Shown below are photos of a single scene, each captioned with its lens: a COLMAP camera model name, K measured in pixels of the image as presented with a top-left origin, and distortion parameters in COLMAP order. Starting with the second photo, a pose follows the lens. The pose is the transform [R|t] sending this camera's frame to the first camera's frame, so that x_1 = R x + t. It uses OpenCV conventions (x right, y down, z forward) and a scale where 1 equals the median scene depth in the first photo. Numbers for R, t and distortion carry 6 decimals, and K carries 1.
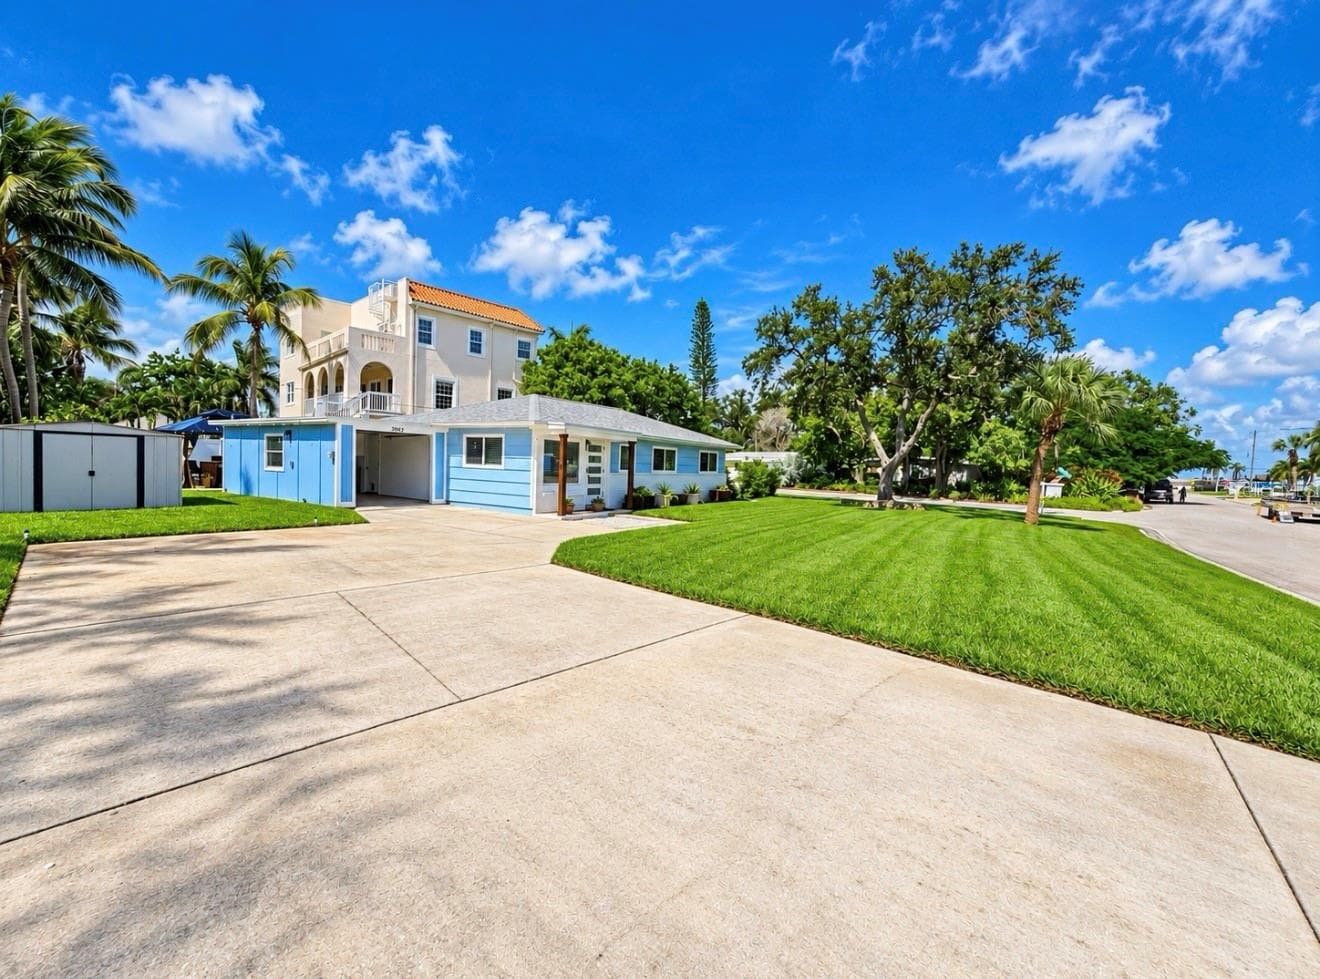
lens RADIAL K [[554.4, 0, 660.0], [0, 554.4, 489.5], [0, 0, 1]] dist [0.000207, -0.000281]
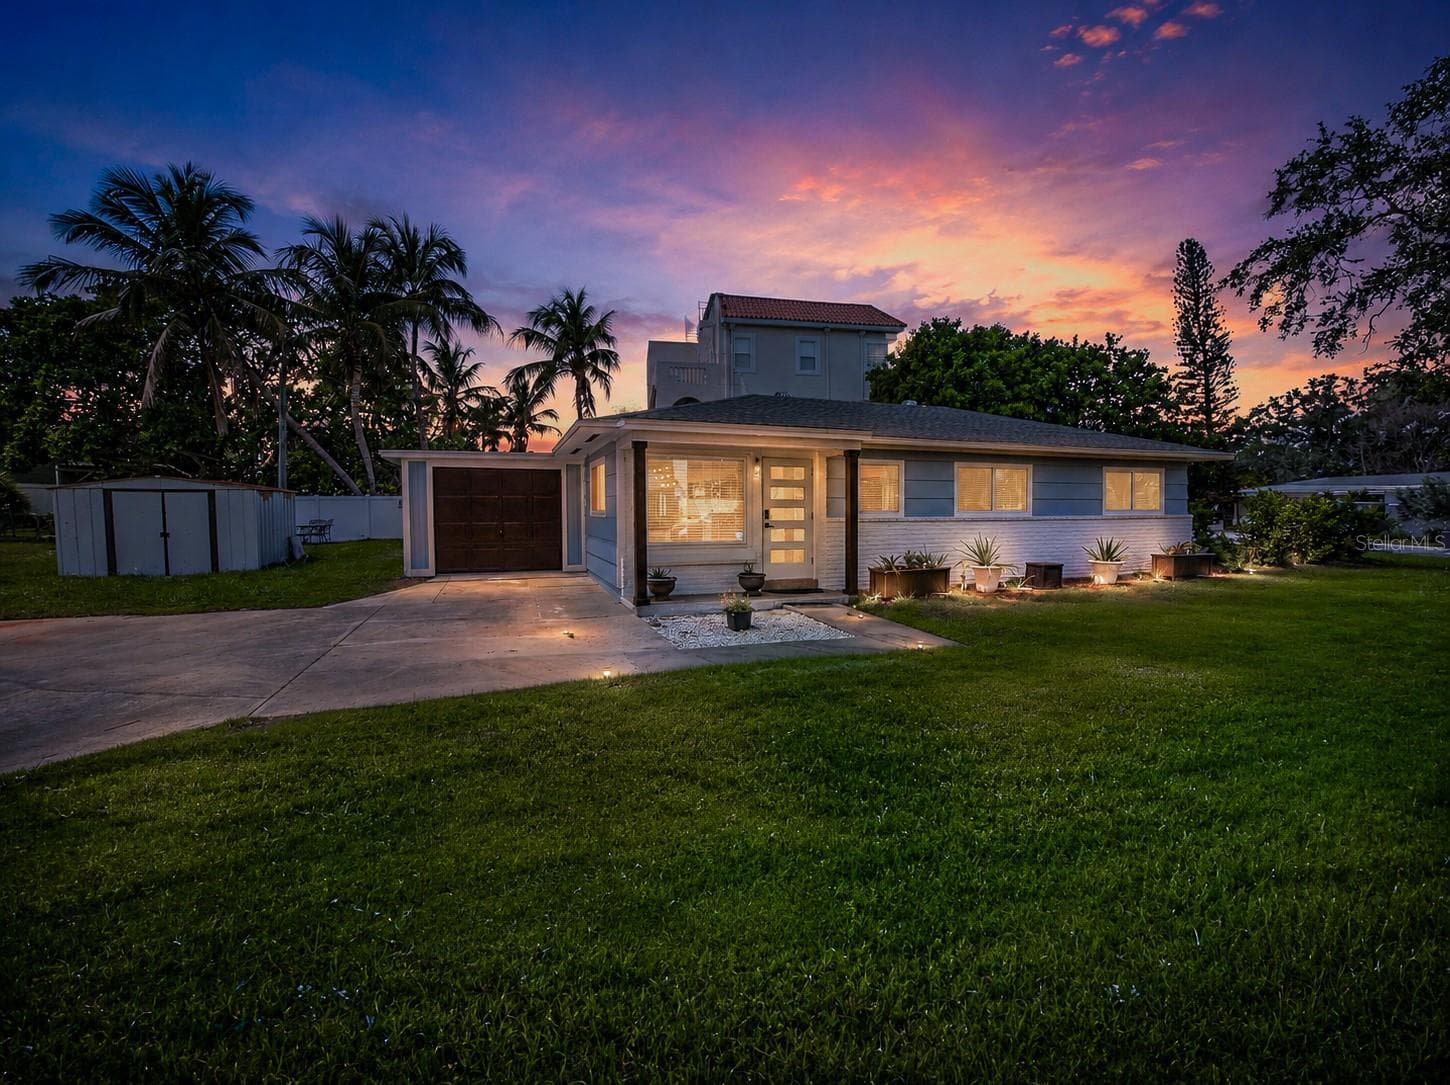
lens RADIAL K [[599.9, 0, 725.0], [0, 599.9, 542.5], [0, 0, 1]] dist [0.001049, 0.000612]
pose [[0.793399, -0.003154, -0.608694, 0.143676], [0.005107, 0.999986, 0.001475, -0.008685], [0.608680, -0.004279, 0.793404, 0.422858]]
